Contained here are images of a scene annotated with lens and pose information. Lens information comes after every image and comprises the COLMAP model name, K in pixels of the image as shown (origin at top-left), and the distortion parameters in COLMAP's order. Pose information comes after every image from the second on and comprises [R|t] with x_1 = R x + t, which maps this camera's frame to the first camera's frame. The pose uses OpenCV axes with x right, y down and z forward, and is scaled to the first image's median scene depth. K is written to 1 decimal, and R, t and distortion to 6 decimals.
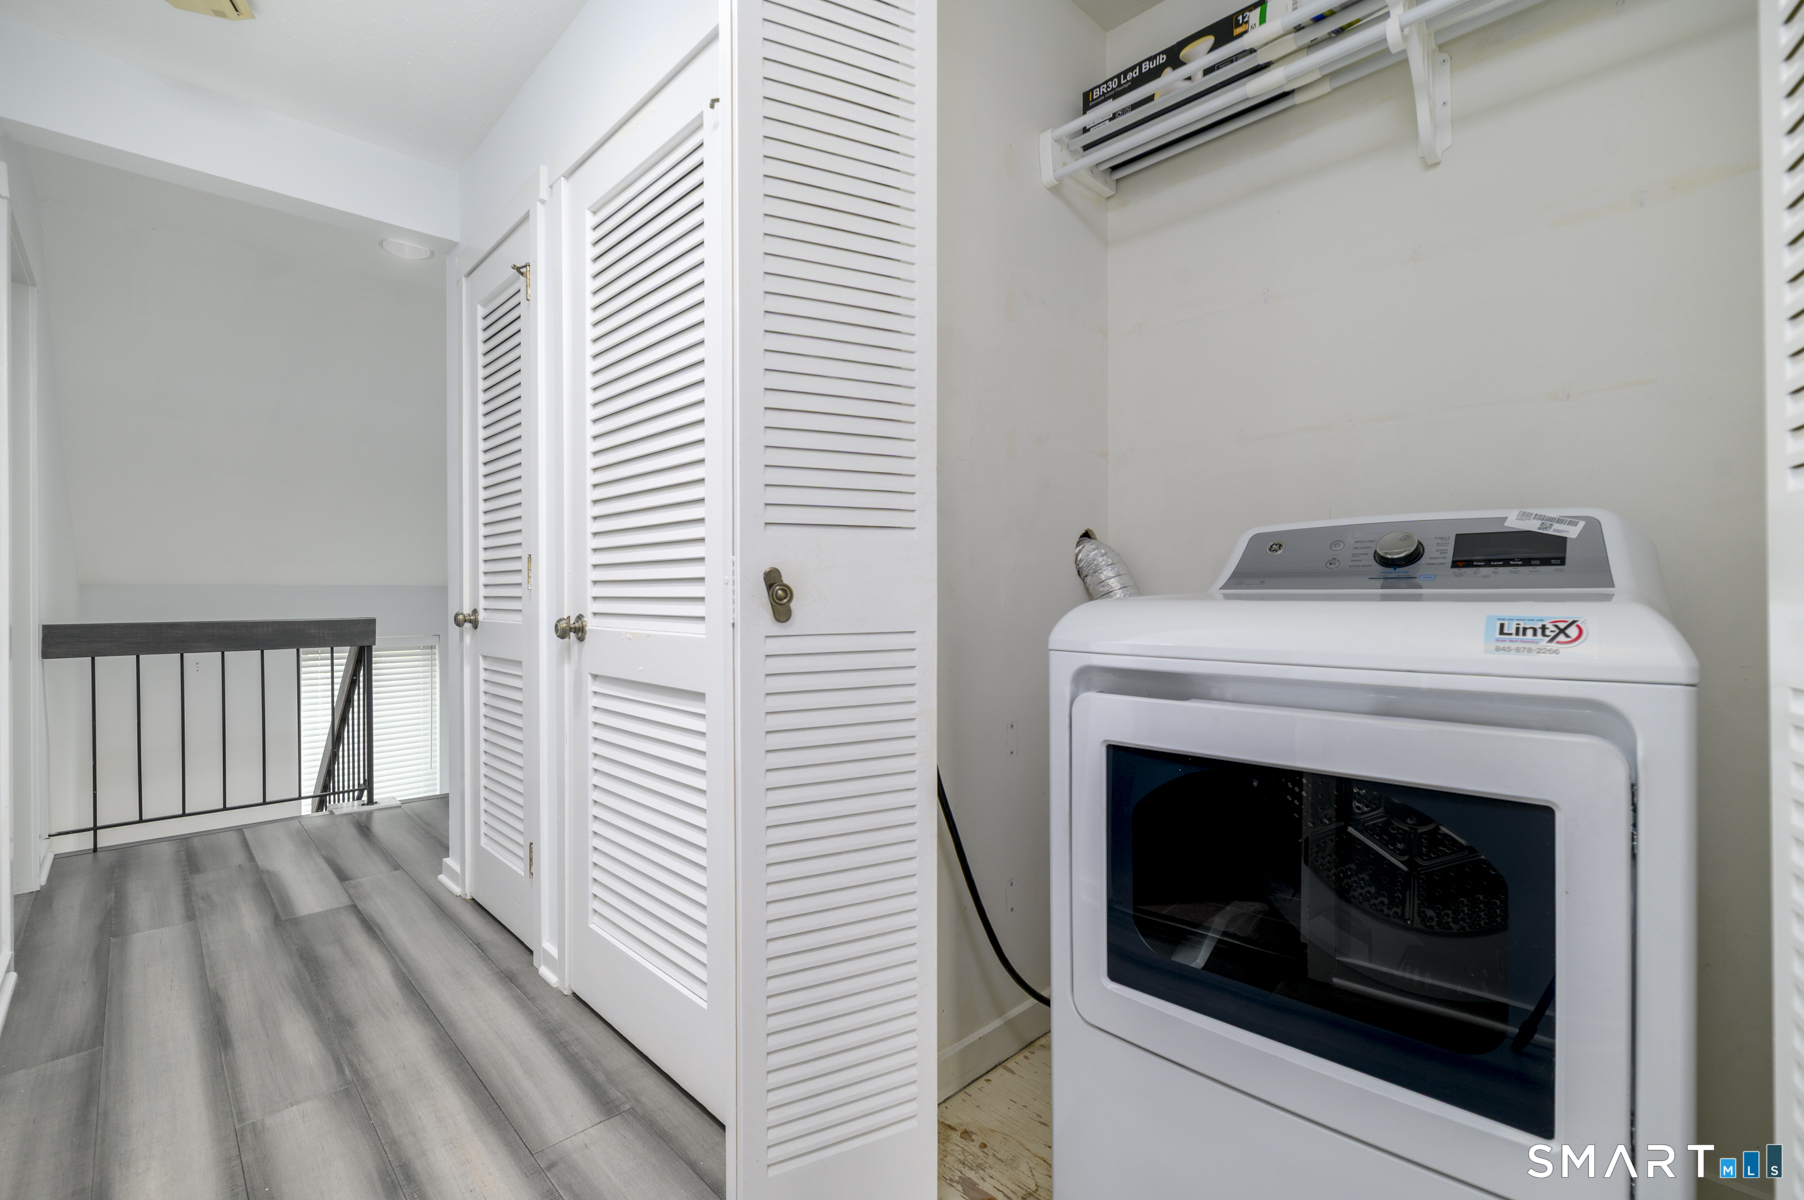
lens RADIAL K [[791.7, 0, 895.9], [0, 791.7, 591.9], [0, 0, 1]] dist [0.000832, -0.000306]
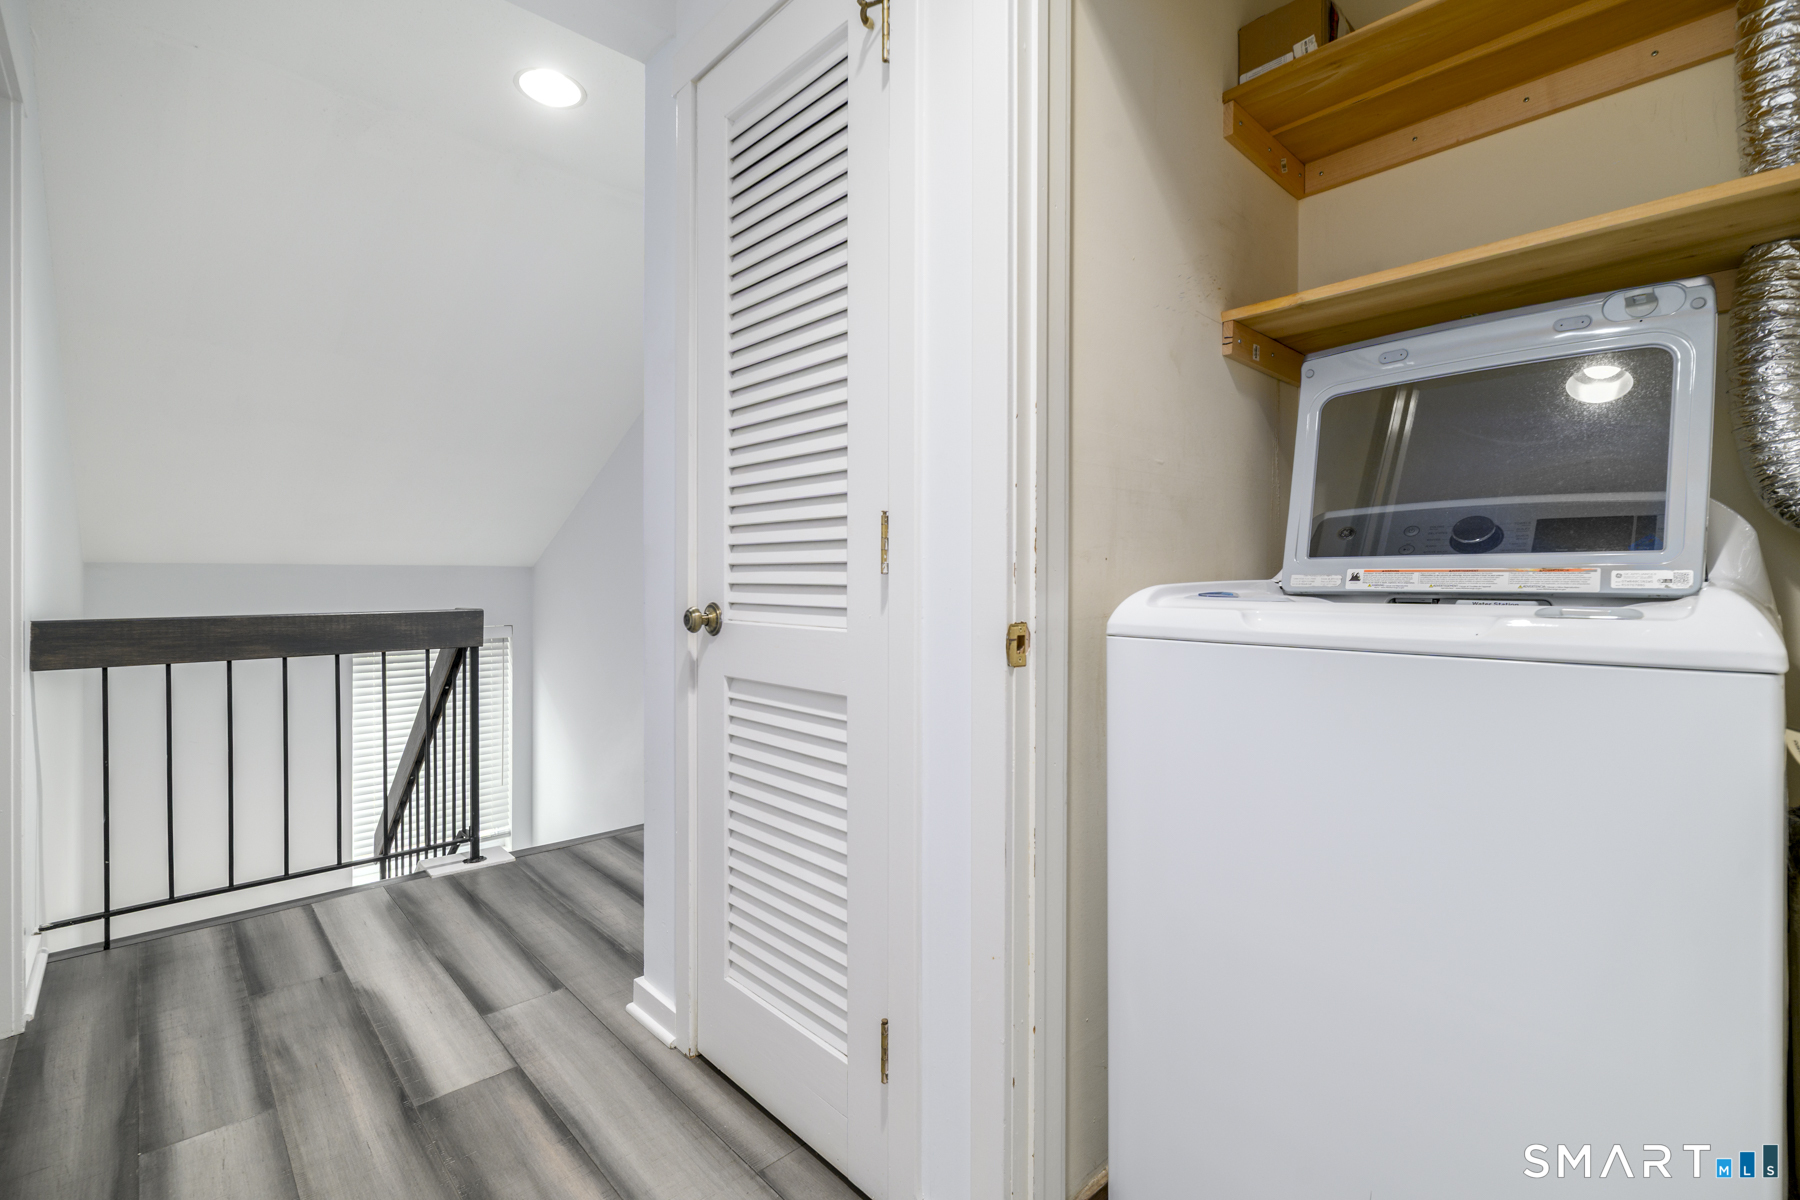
lens RADIAL K [[793.9, 0, 902.1], [0, 793.9, 574.2], [0, 0, 1]] dist [-0.001643, -0.000181]
pose [[0.999990, 0.003471, 0.002737, -0.326128], [-0.003473, 0.999994, 0.000468, -0.002324], [-0.002735, -0.000478, 0.999996, 0.312578]]
